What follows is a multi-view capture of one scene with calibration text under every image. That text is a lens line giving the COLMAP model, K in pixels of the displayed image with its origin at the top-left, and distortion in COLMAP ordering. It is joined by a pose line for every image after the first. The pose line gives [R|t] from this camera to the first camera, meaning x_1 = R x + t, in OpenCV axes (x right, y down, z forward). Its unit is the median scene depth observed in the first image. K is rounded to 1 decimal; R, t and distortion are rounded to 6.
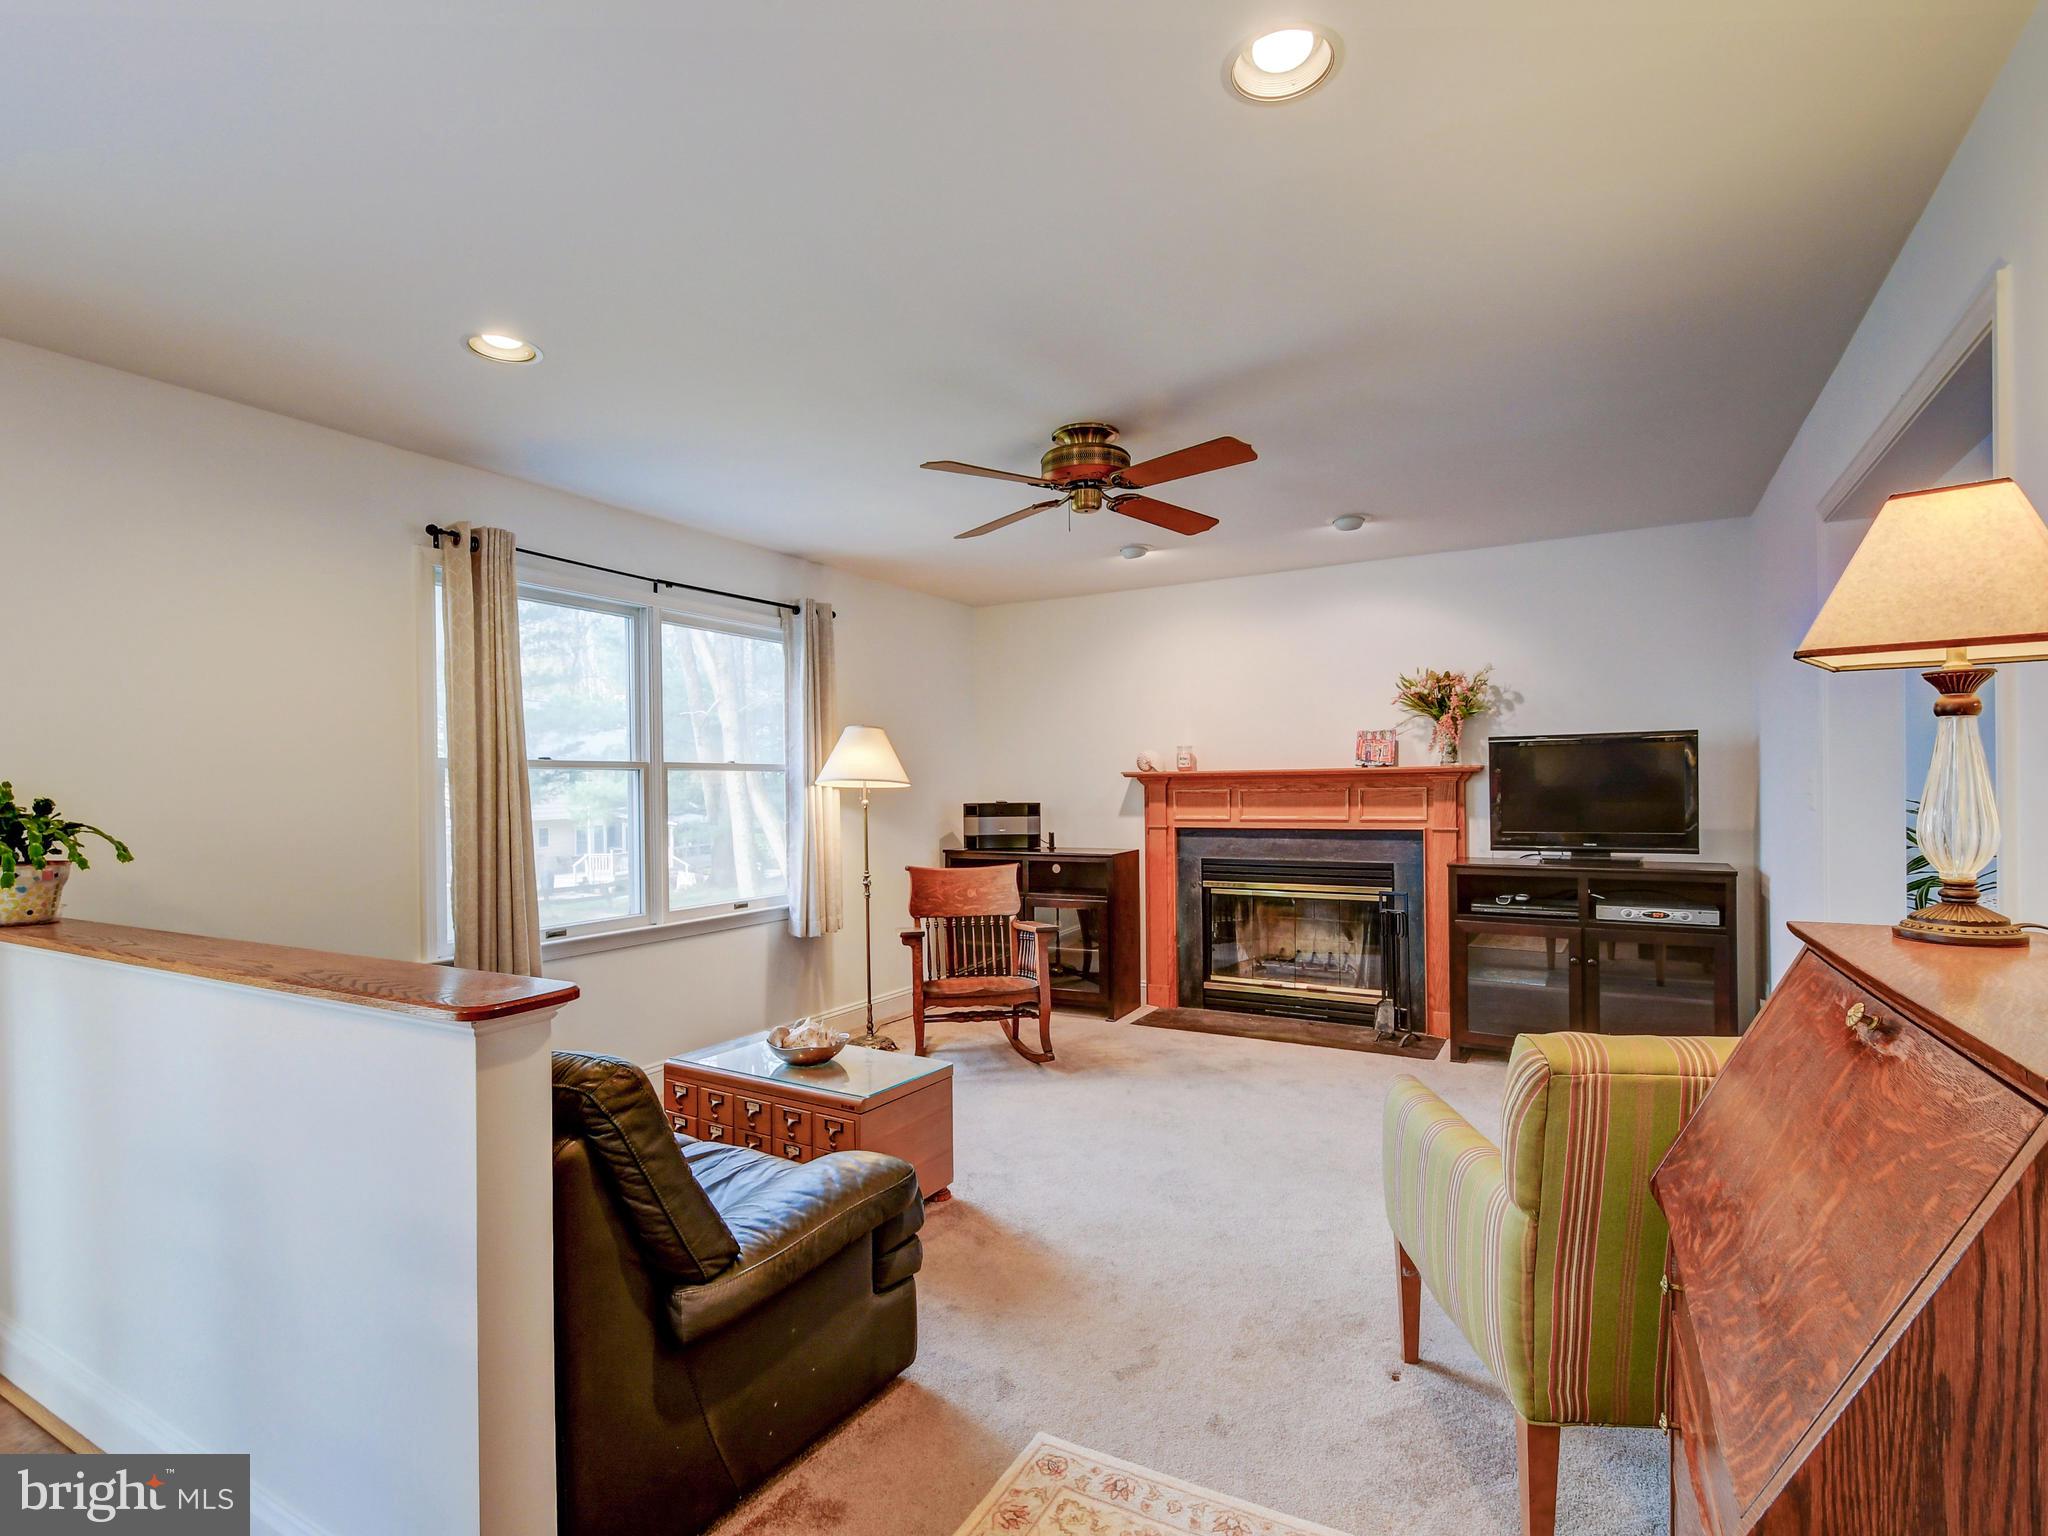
lens RADIAL K [[1007.4, 0, 1019.4], [0, 1007.4, 796.0], [0, 0, 1]] dist [0.032266, -0.019688]
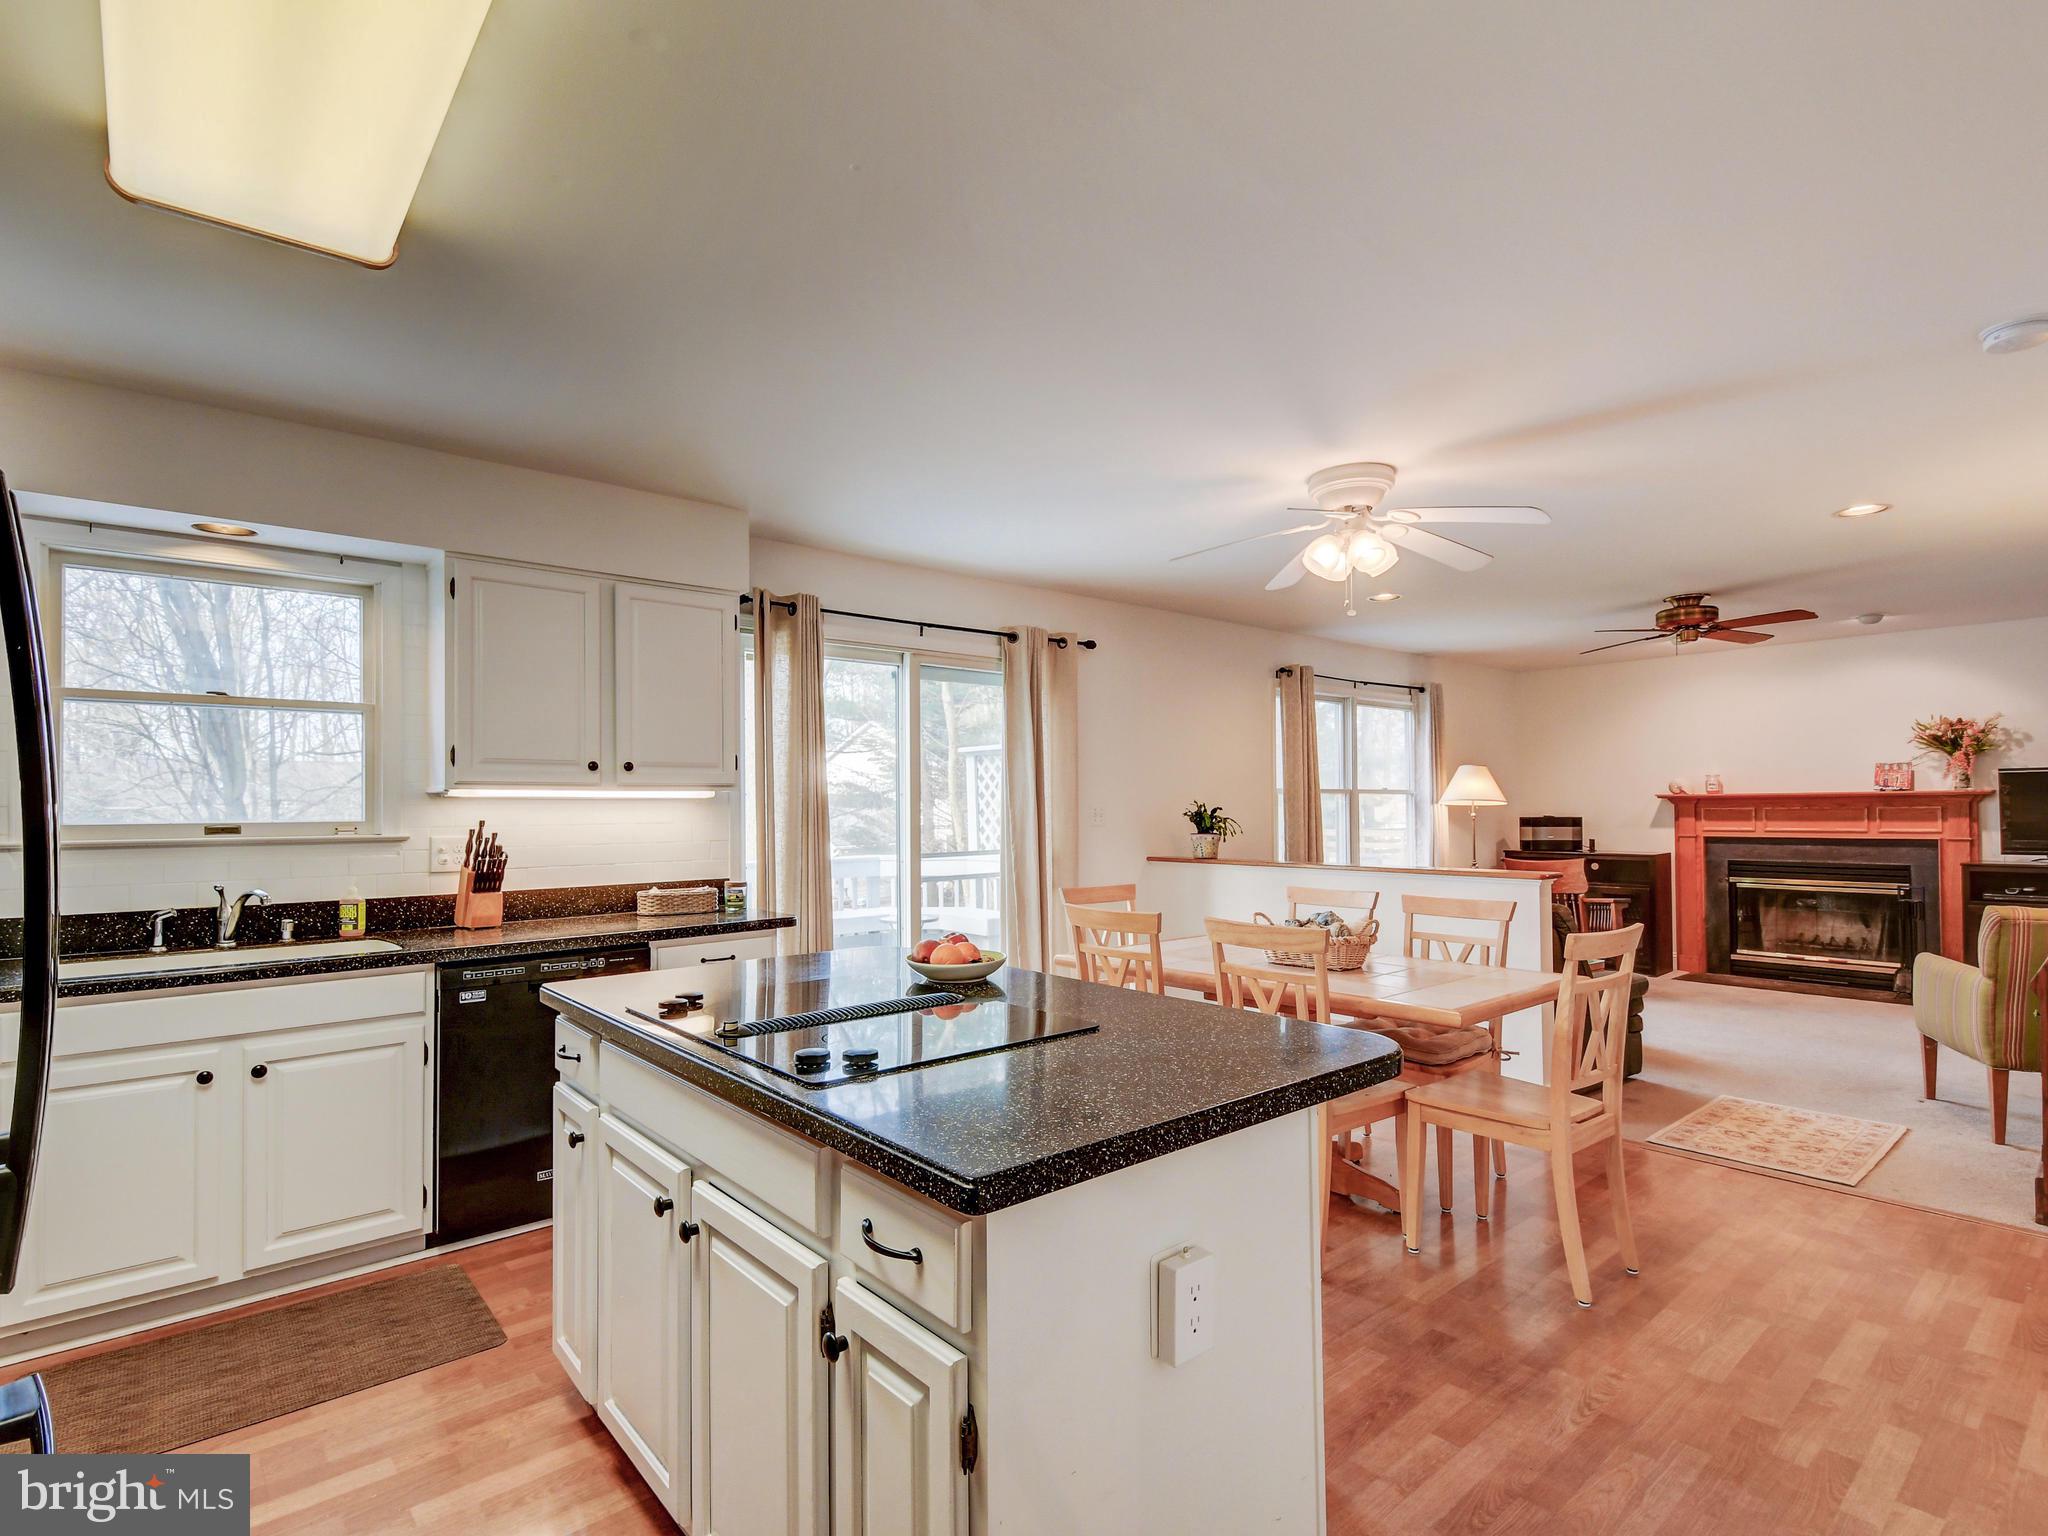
lens RADIAL K [[1007.4, 0, 1019.4], [0, 1007.4, 796.0], [0, 0, 1]] dist [0.032266, -0.019688]
pose [[0.937794, -0.000462, -0.347191, -0.251983], [-0.006884, 0.999778, -0.019924, 0.012368], [0.347123, 0.021074, 0.937583, -0.637317]]
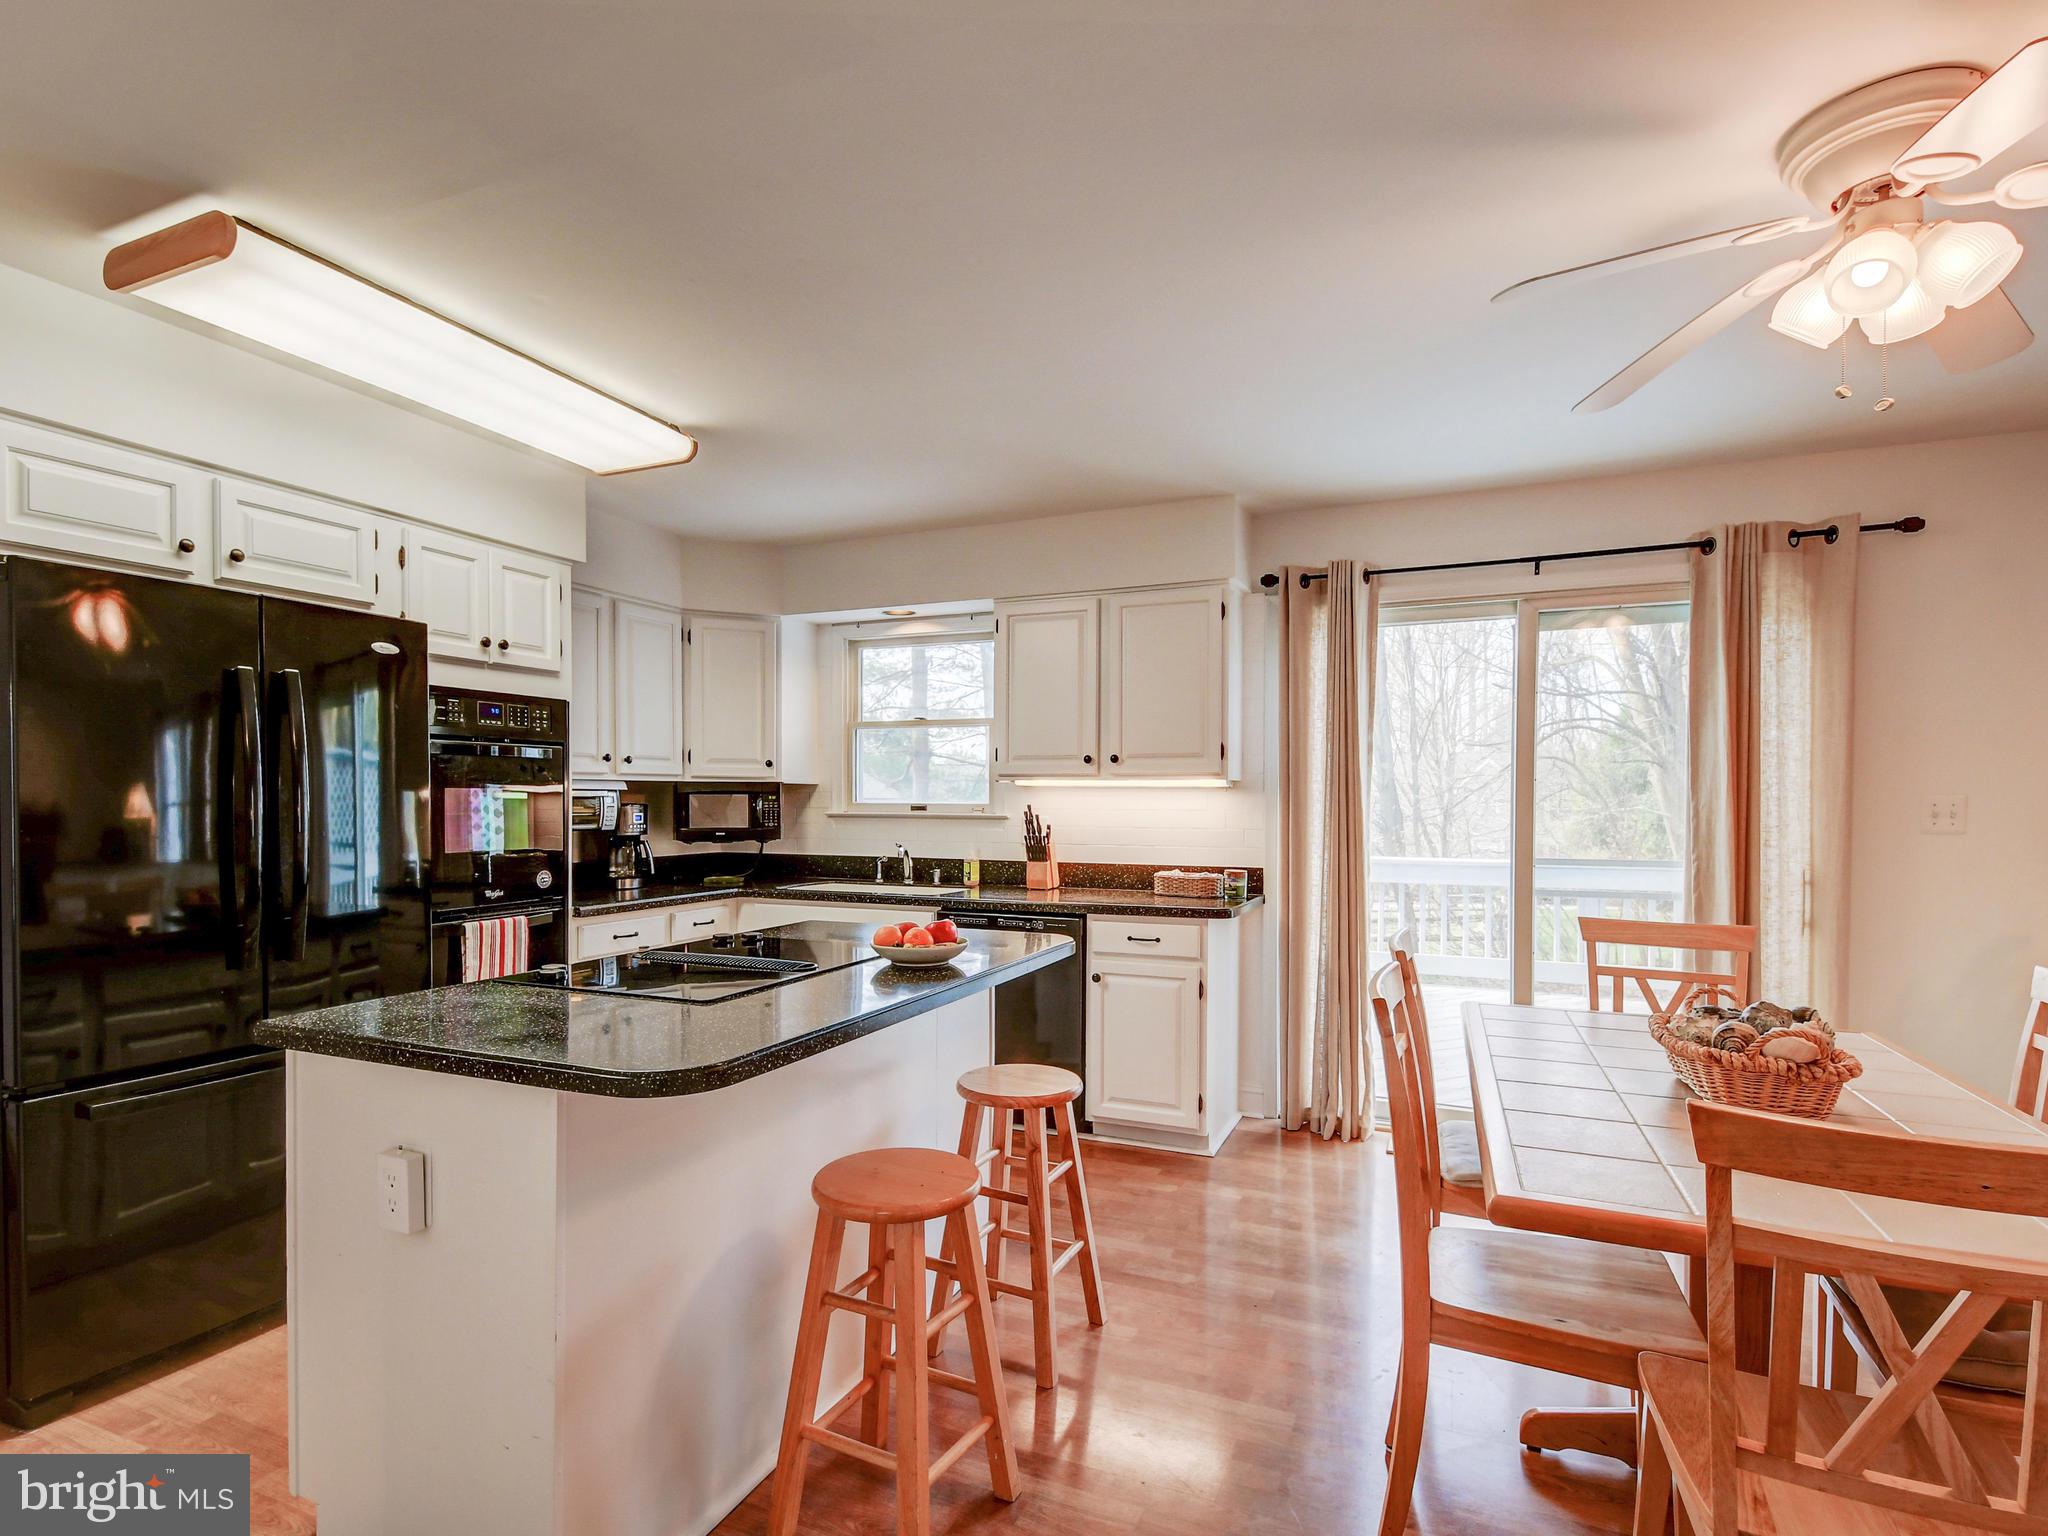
lens RADIAL K [[1028.8, 0, 1024.3], [0, 1028.8, 806.5], [0, 0, 1]] dist [0.039628, -0.023367]
pose [[0.105221, 0.020472, -0.994238, 0.037498], [-0.016897, 0.999681, 0.018796, 0.003105], [0.994305, 0.014822, 0.105534, -0.232982]]
